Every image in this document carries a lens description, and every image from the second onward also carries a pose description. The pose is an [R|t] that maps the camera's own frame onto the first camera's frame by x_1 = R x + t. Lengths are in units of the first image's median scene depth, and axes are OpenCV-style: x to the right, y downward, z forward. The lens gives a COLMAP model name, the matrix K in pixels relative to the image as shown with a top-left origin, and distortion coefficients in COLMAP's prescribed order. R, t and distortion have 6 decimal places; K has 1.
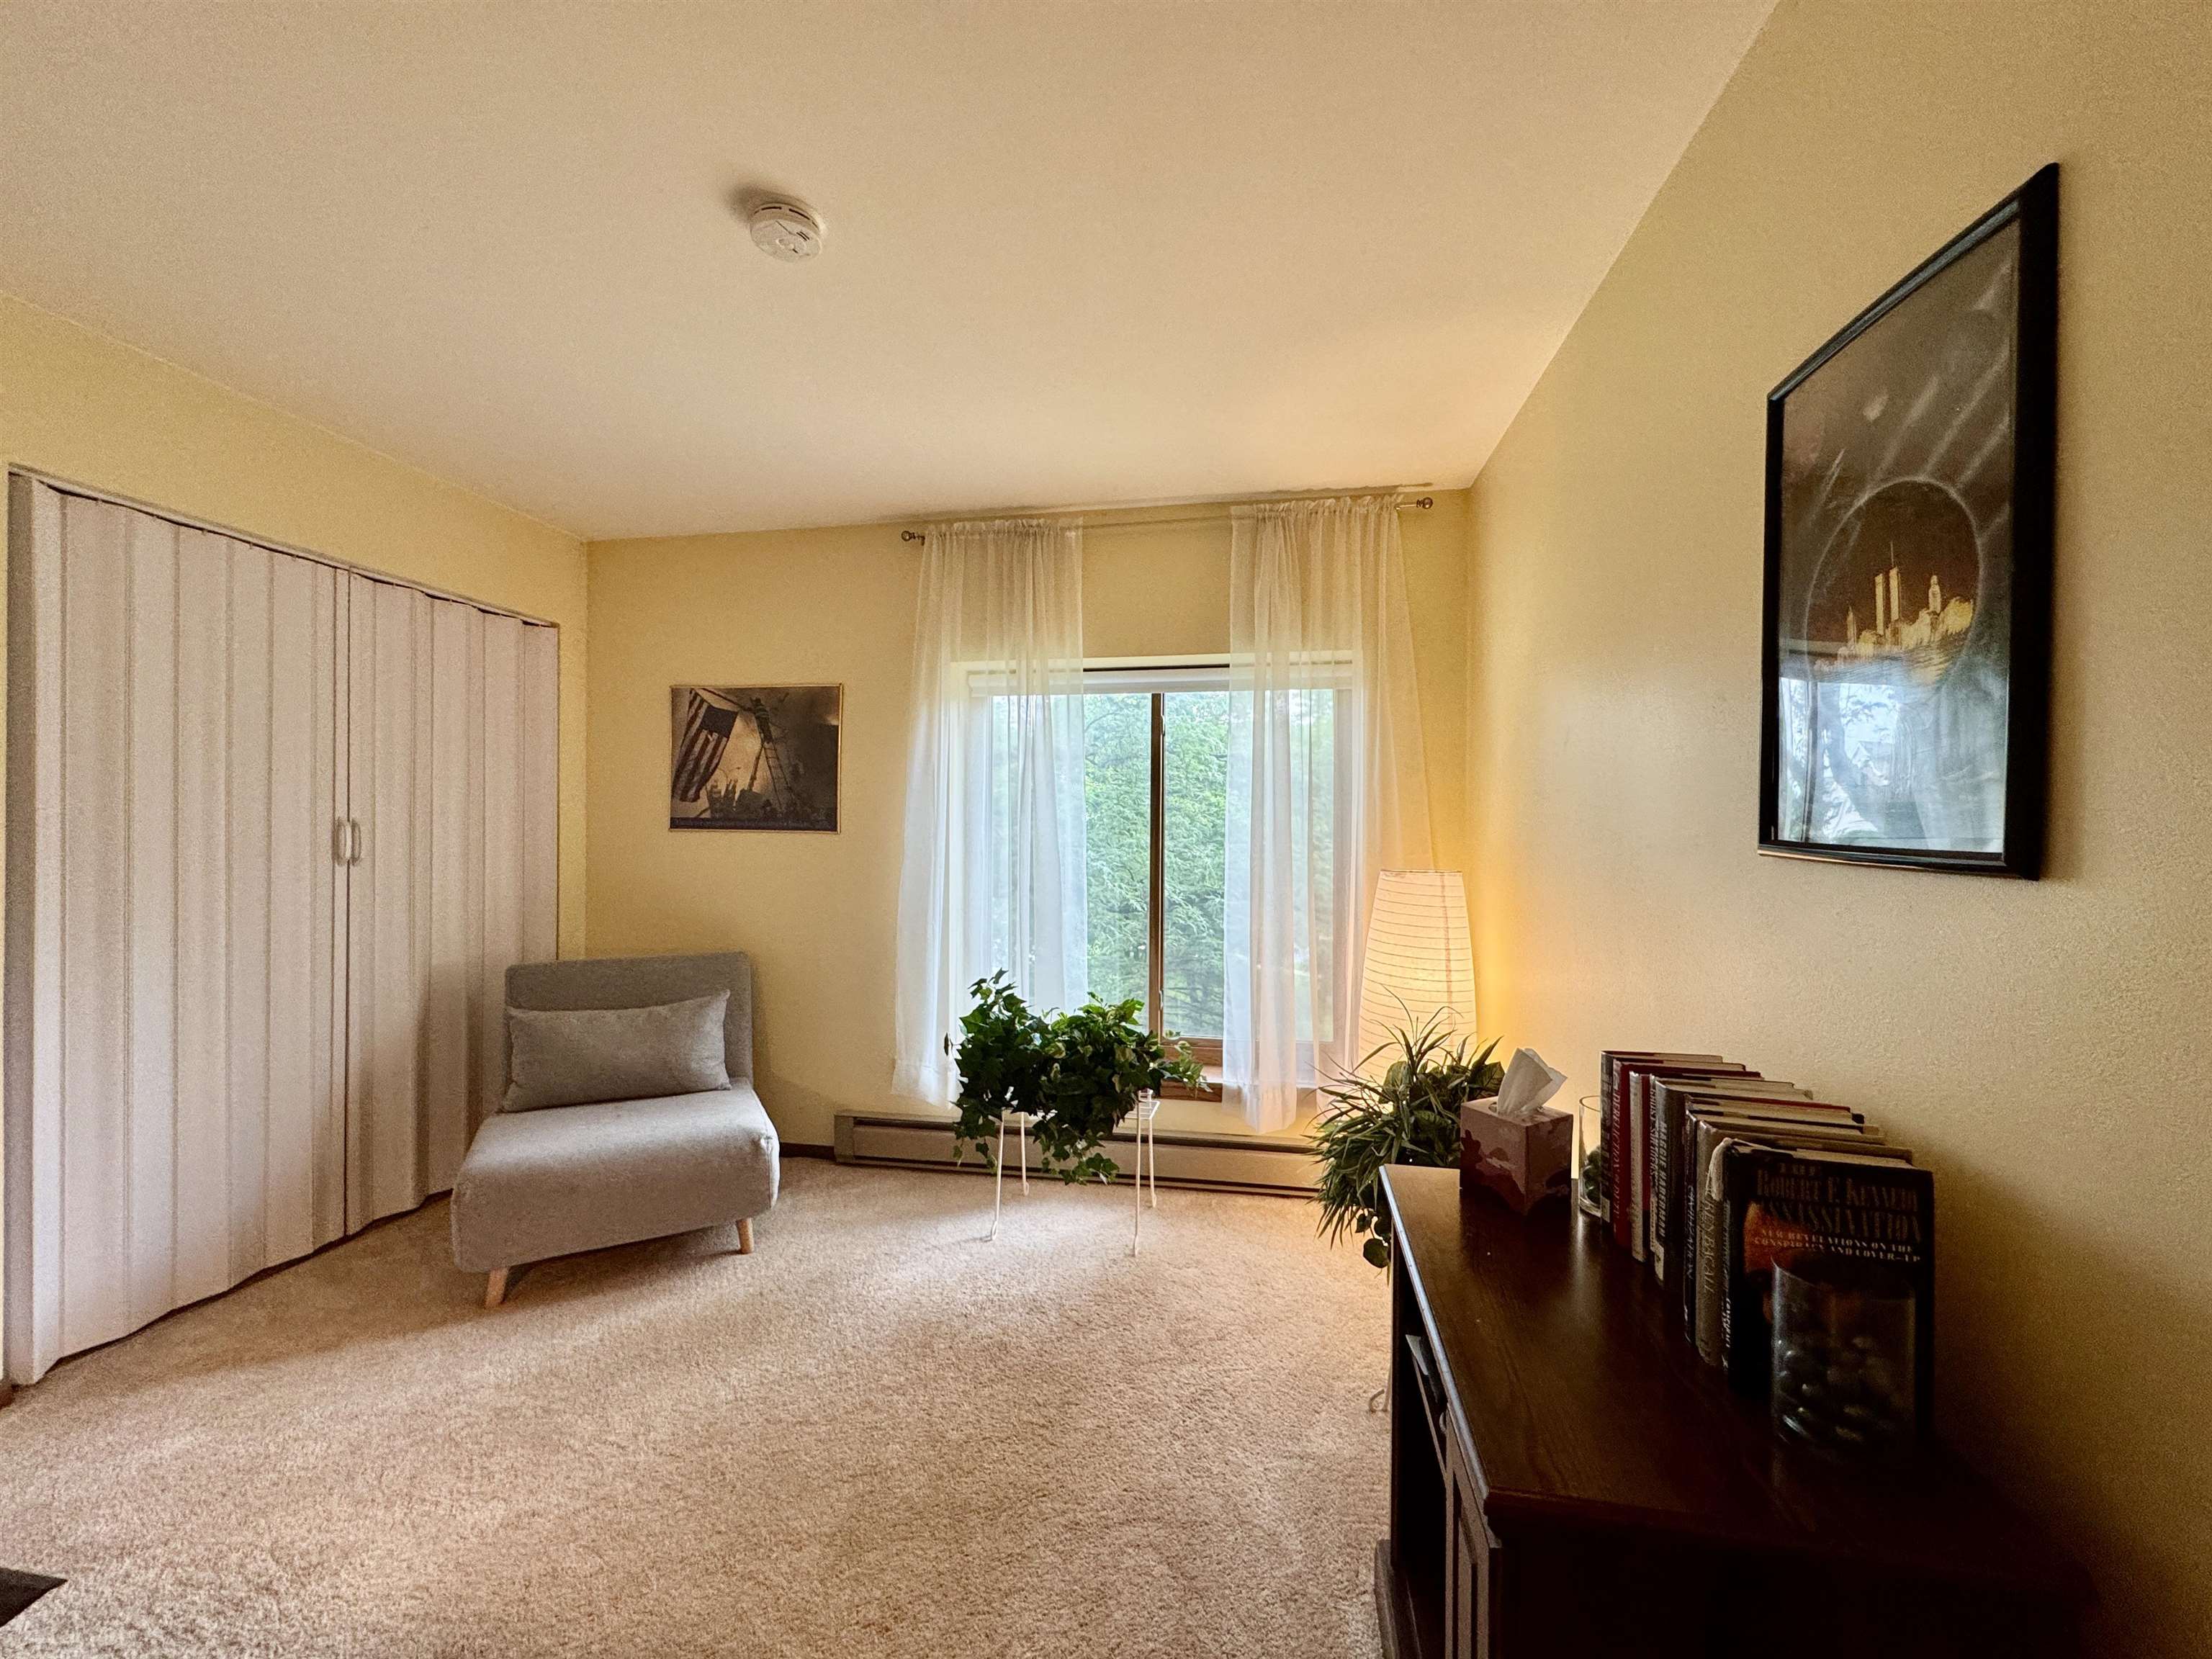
lens RADIAL K [[880.7, 0, 1106.3], [0, 880.7, 822.4], [0, 0, 1]] dist [-0.003703, 0.000639]
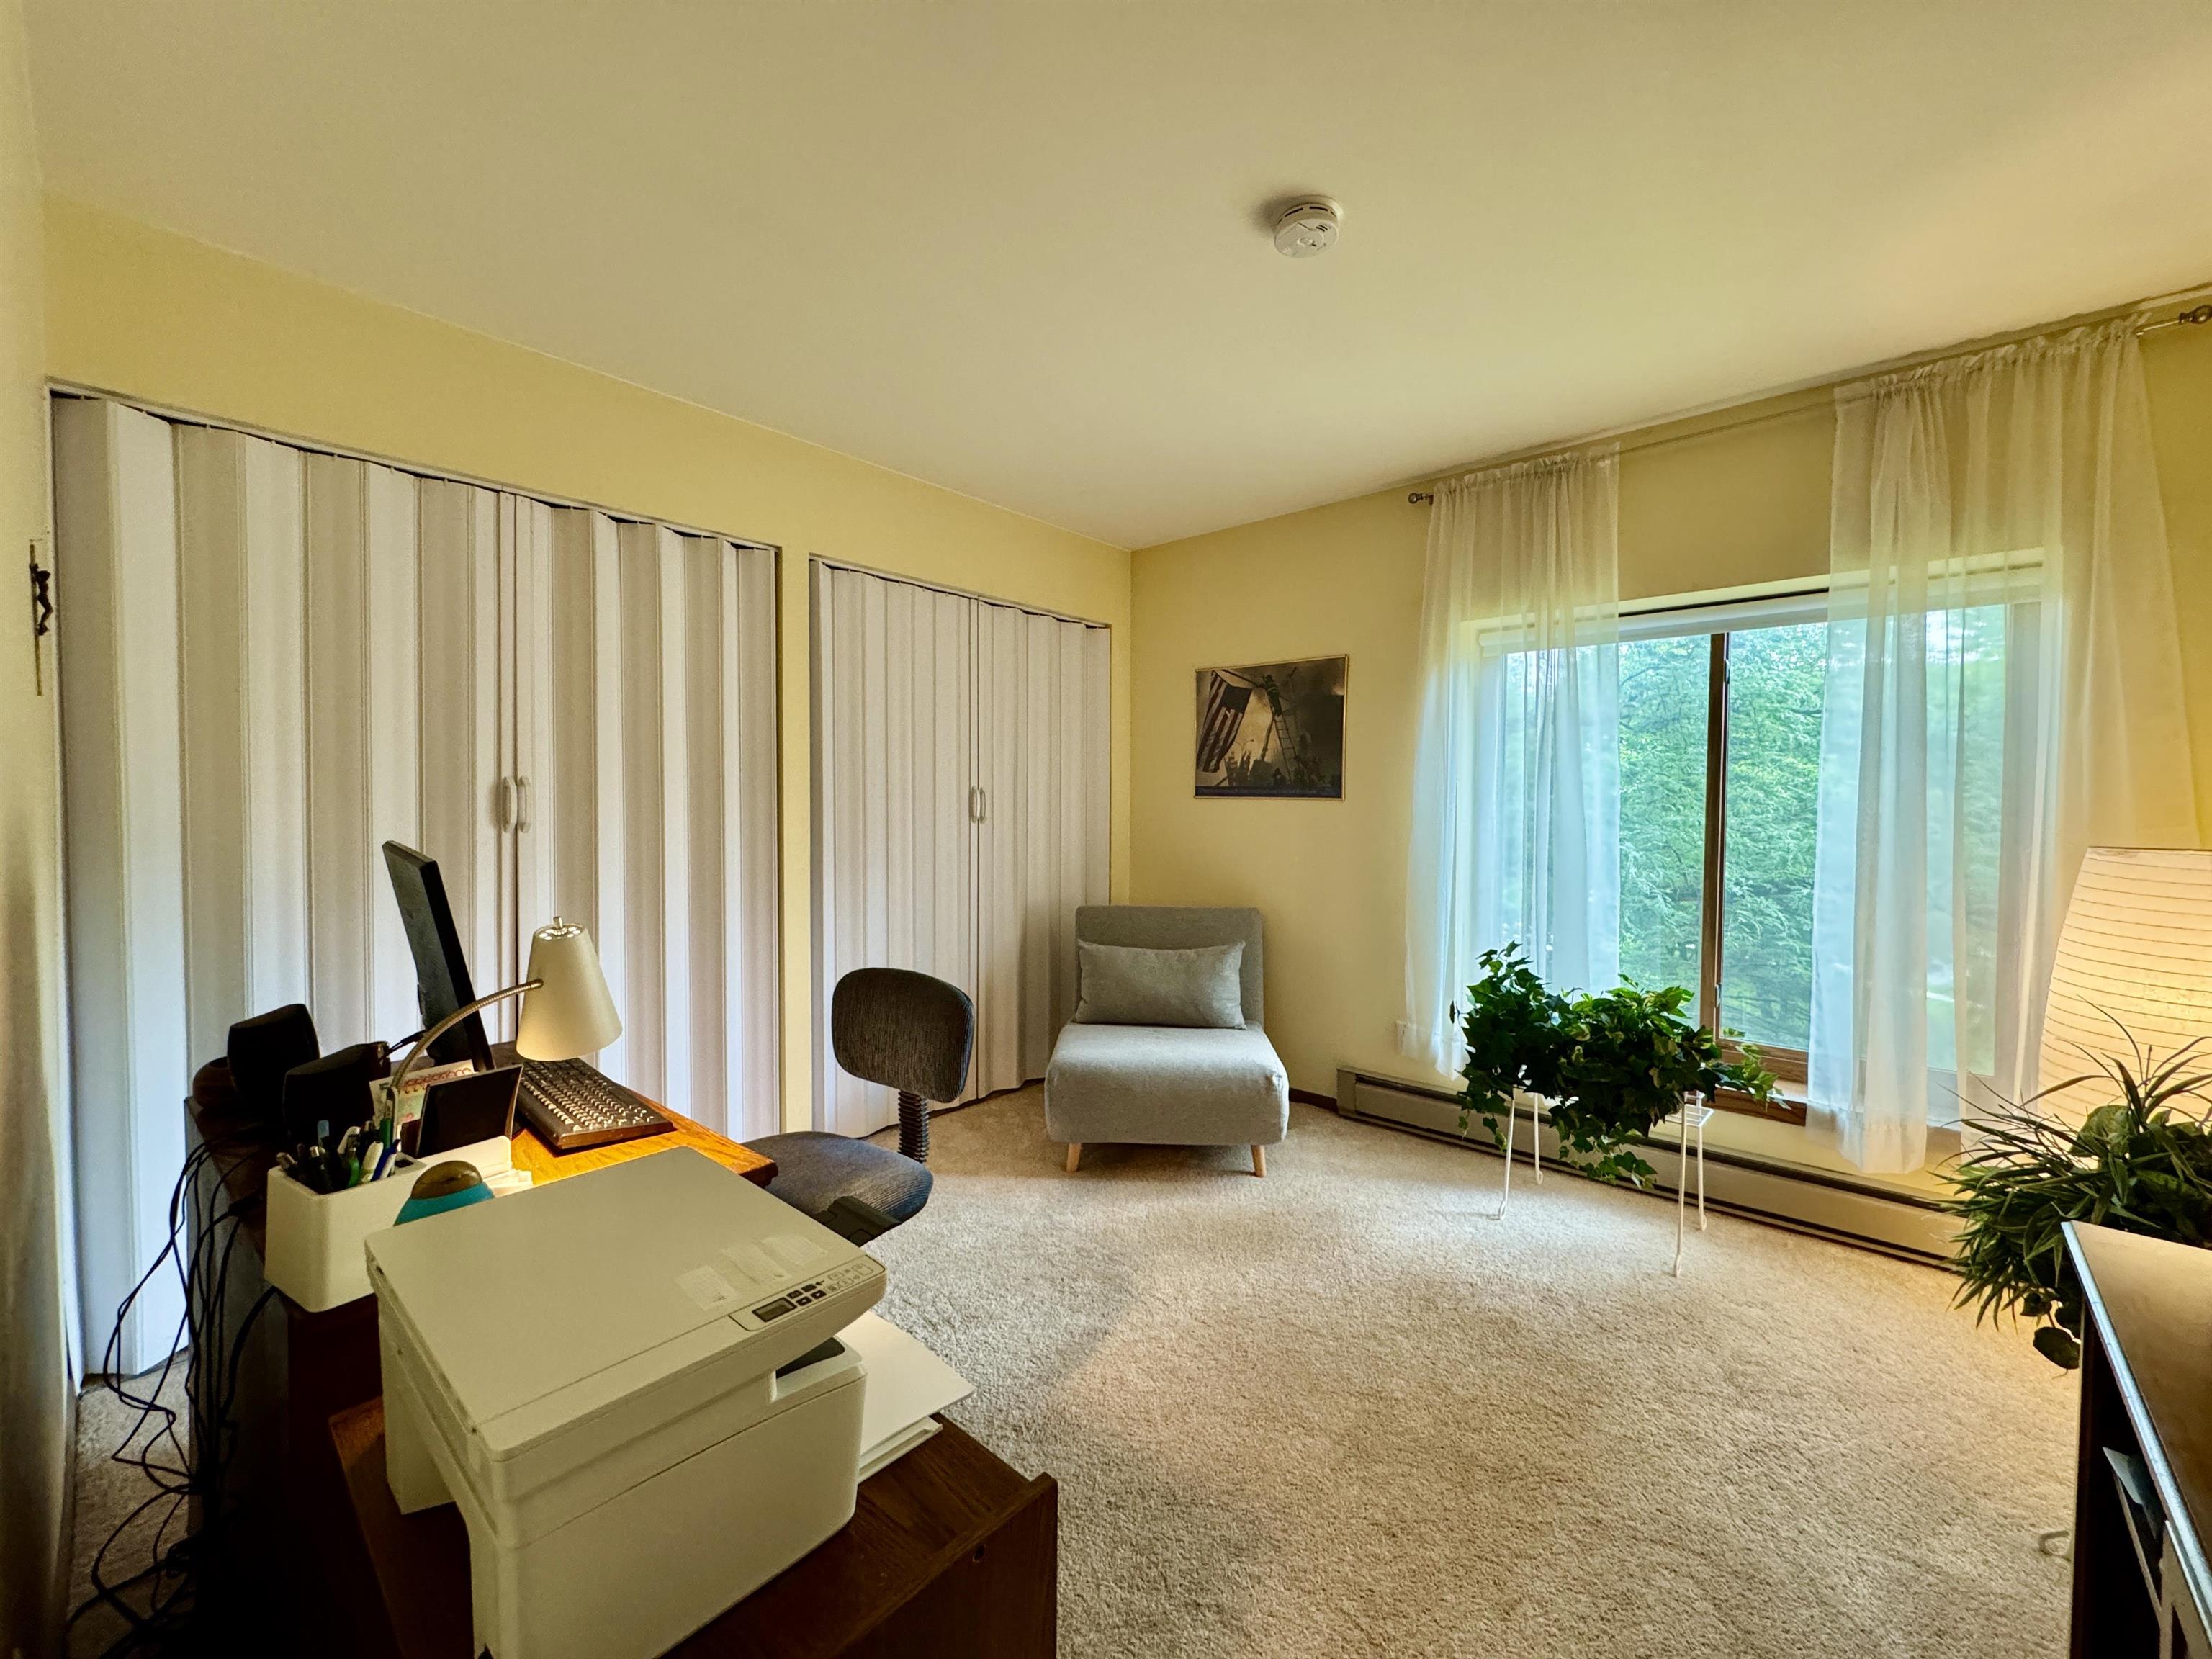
lens RADIAL K [[880.7, 0, 1107.2], [0, 880.7, 824.1], [0, 0, 1]] dist [-0.003703, 0.000639]
pose [[0.853881, 0.014044, -0.520278, -0.002088], [0.000693, 0.999604, 0.028121, 0.012734], [0.520468, -0.024372, 0.853534, -0.032805]]
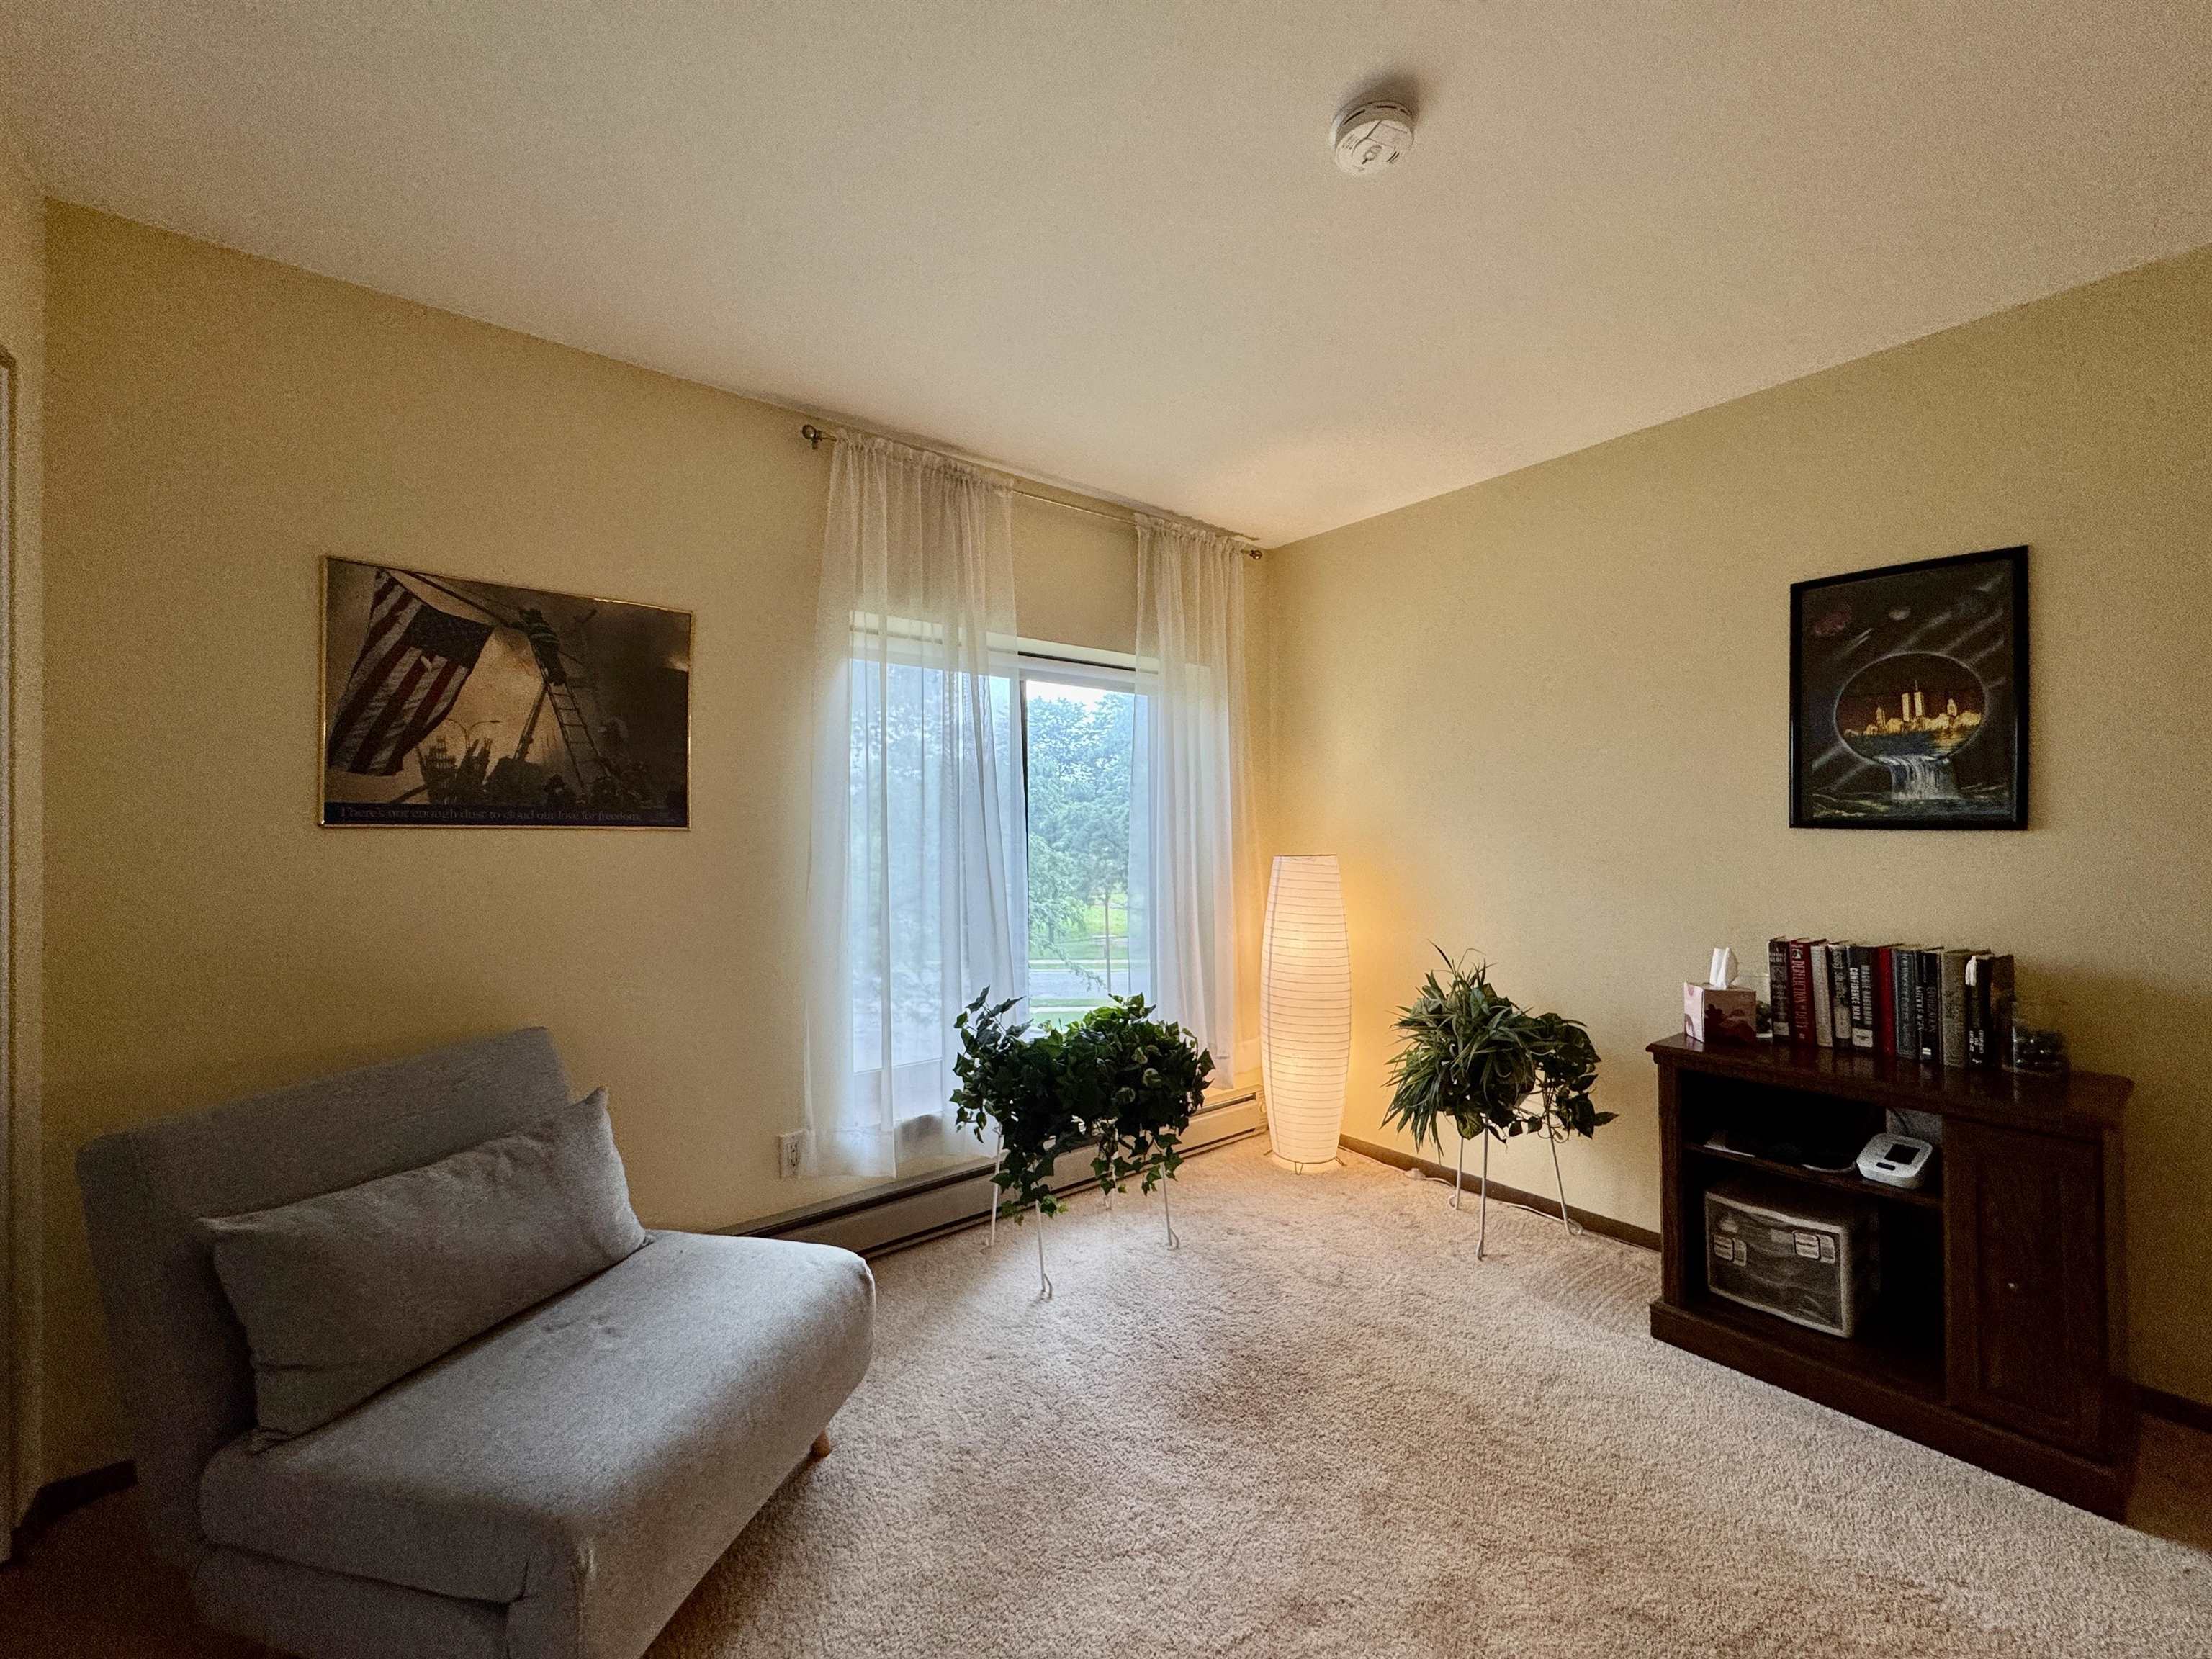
lens RADIAL K [[880.7, 0, 1090.1], [0, 880.7, 829.0], [0, 0, 1]] dist [-0.003703, 0.000639]
pose [[0.665508, -0.004981, 0.746375, -0.677013], [0.003905, 0.999987, 0.003192, 0.012216], [-0.746381, 0.000790, 0.665519, 0.347213]]
